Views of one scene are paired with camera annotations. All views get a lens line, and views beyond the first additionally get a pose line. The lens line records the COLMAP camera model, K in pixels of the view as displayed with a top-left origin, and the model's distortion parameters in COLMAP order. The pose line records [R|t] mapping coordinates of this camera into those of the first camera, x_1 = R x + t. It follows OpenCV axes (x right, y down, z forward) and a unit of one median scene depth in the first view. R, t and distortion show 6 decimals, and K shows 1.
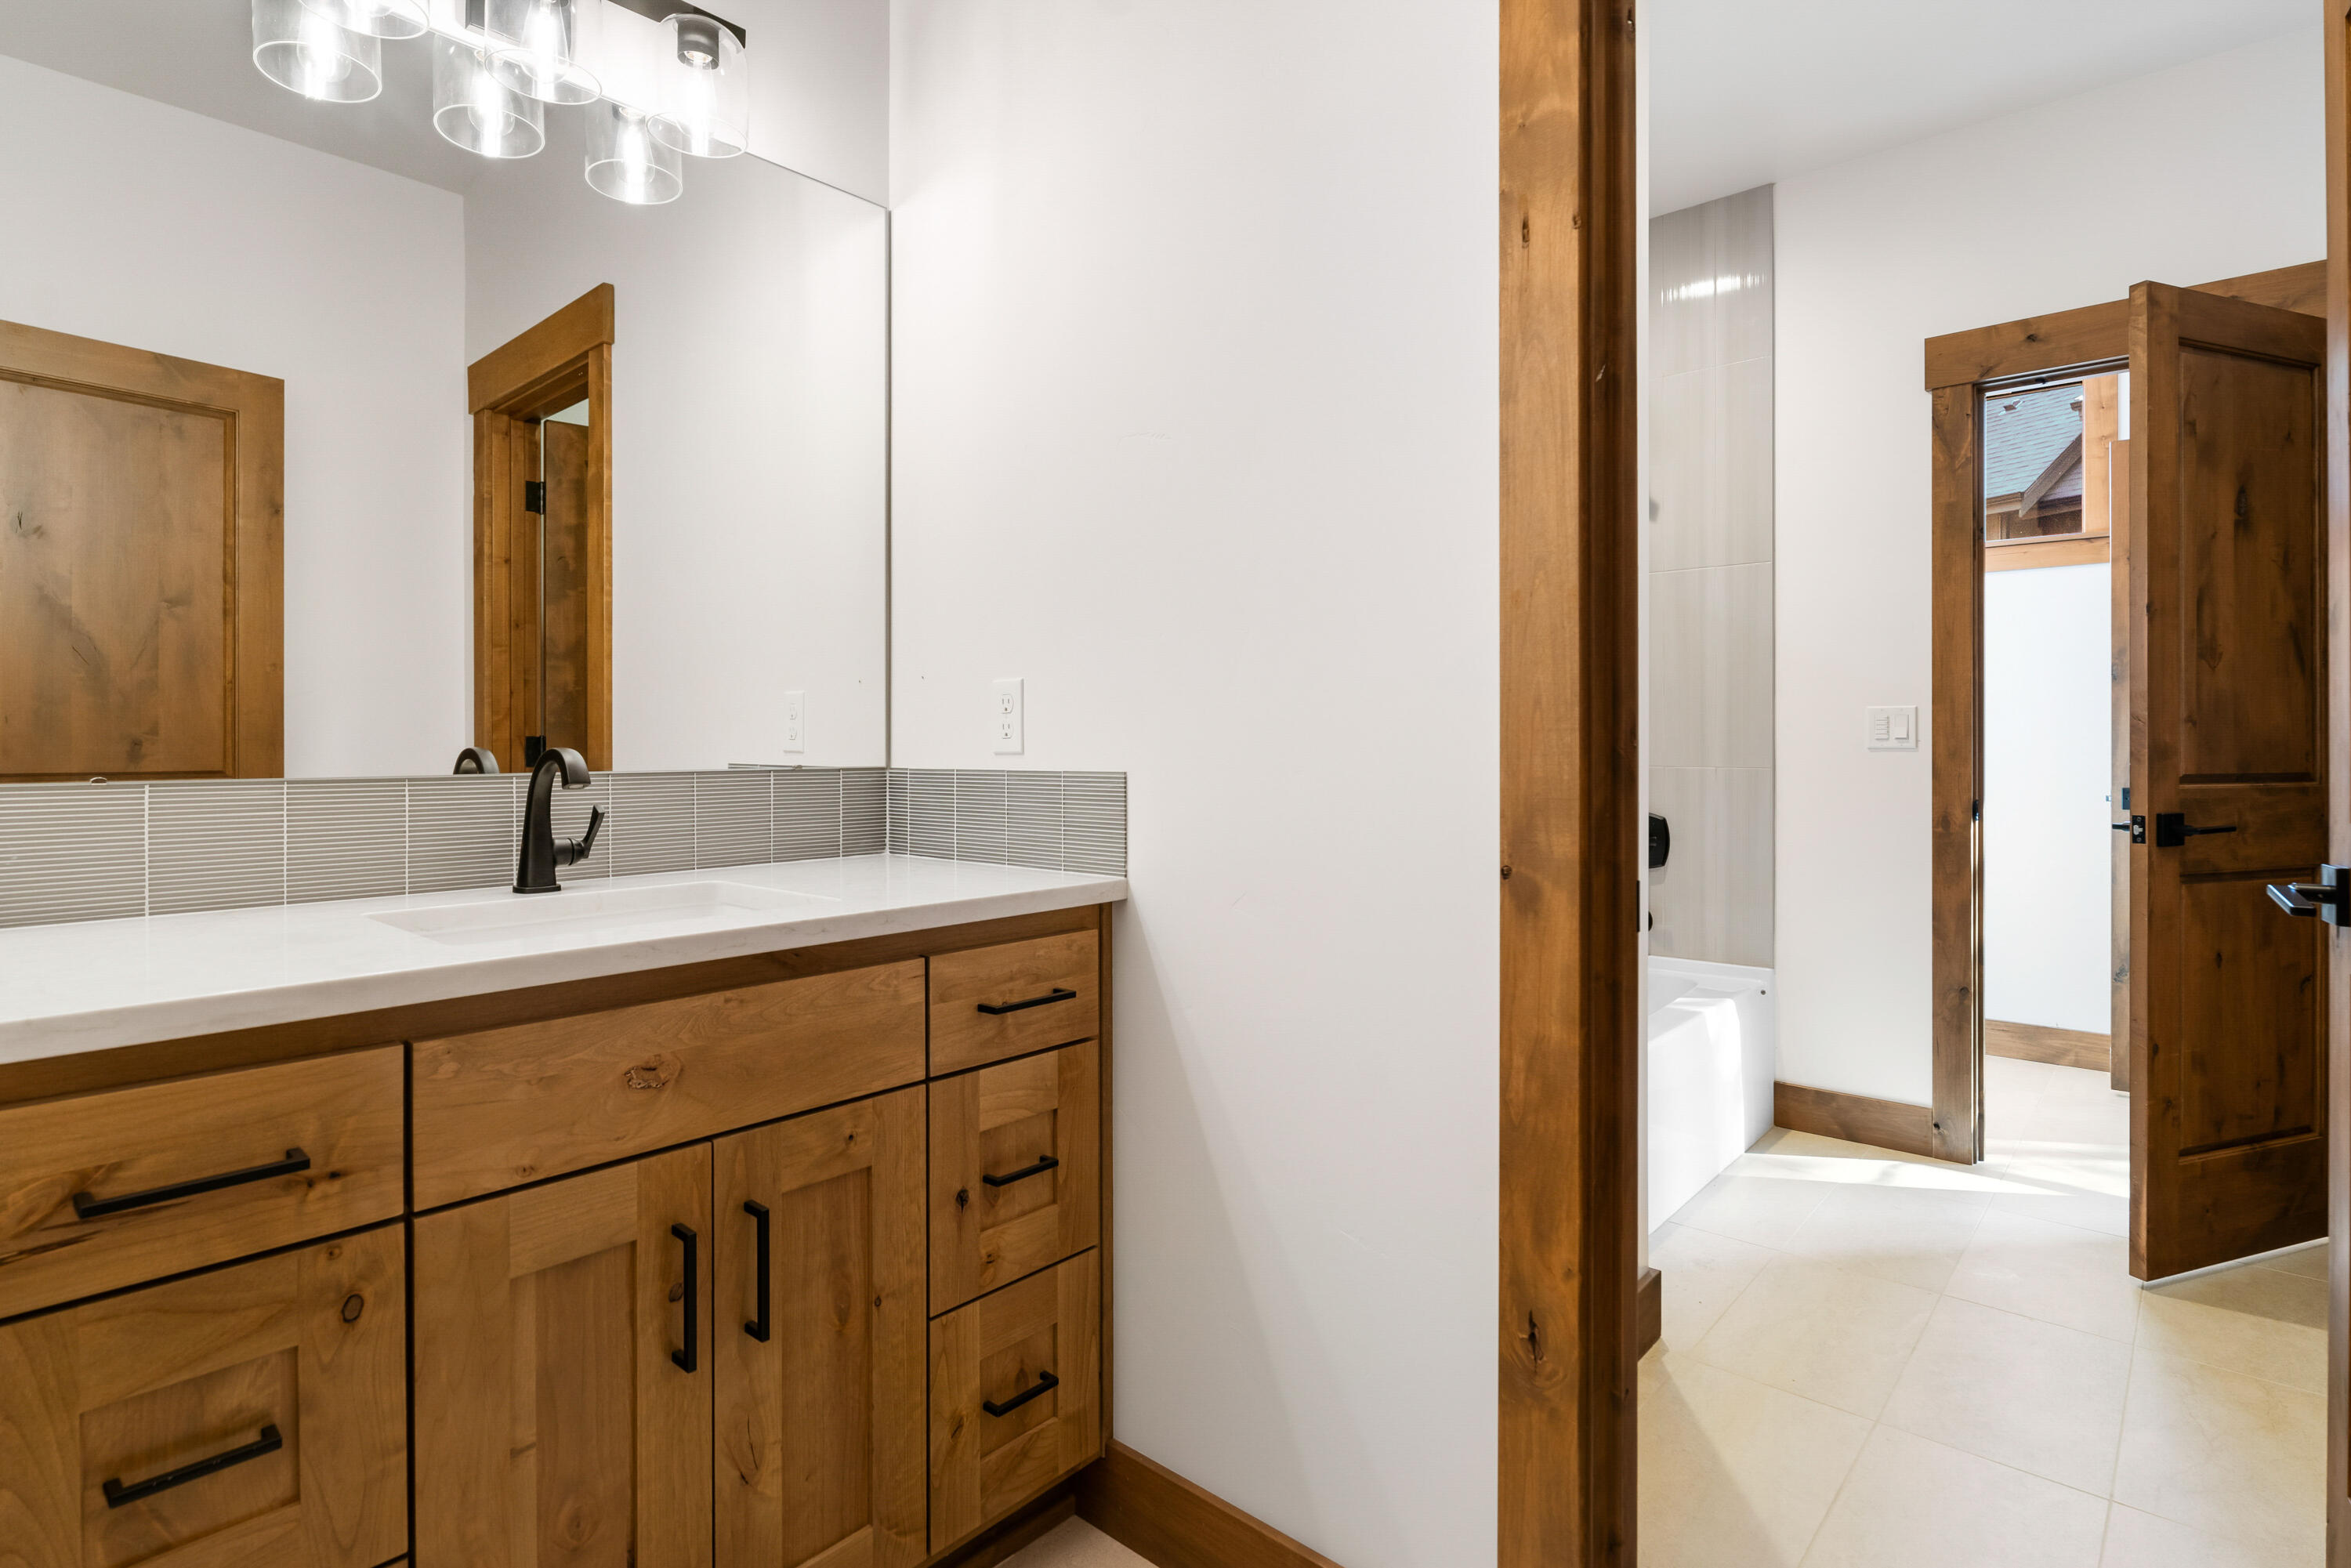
lens RADIAL K [[1127.2, 0, 1173.9], [0, 1127.2, 761.9], [0, 0, 1]] dist [-0.009548, -0.002956]
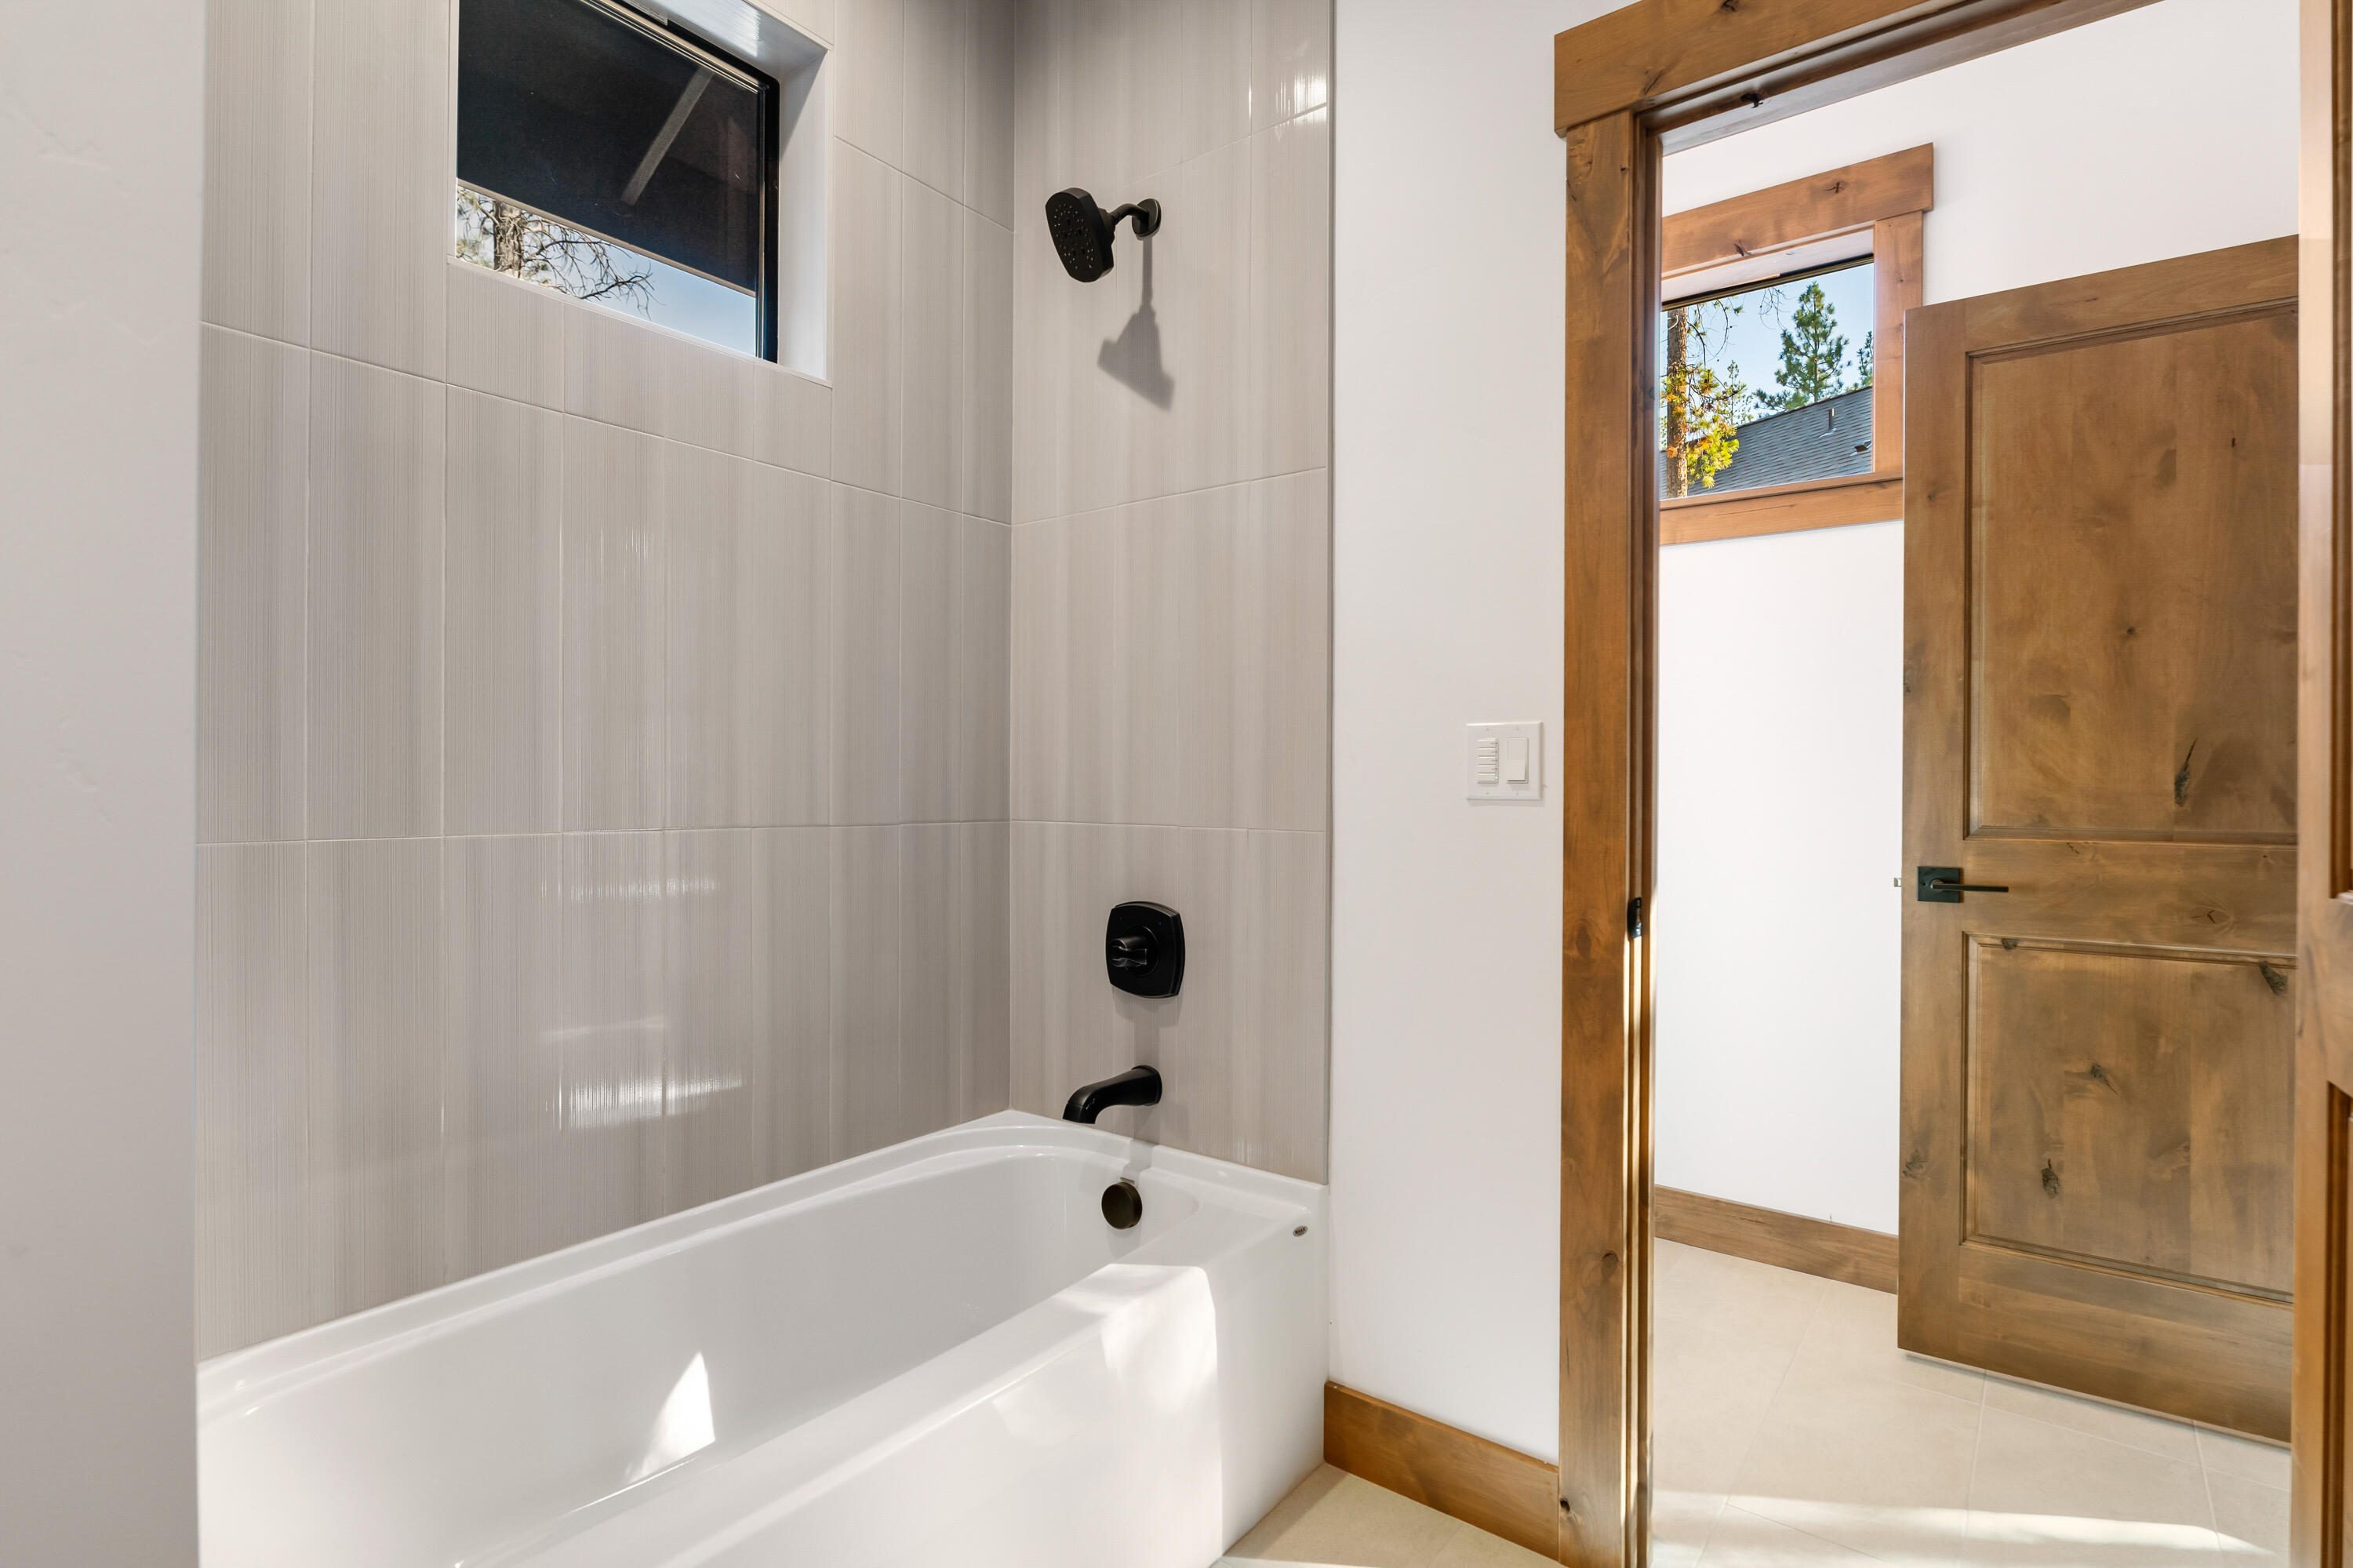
lens RADIAL K [[1128.2, 0, 1179.4], [0, 1128.2, 795.6], [0, 0, 1]] dist [-0.009548, -0.002956]
pose [[0.996049, 0.012840, 0.087867, 0.445987], [-0.012368, 0.999906, -0.005915, -0.008968], [-0.087935, 0.004804, 0.996115, 0.479755]]
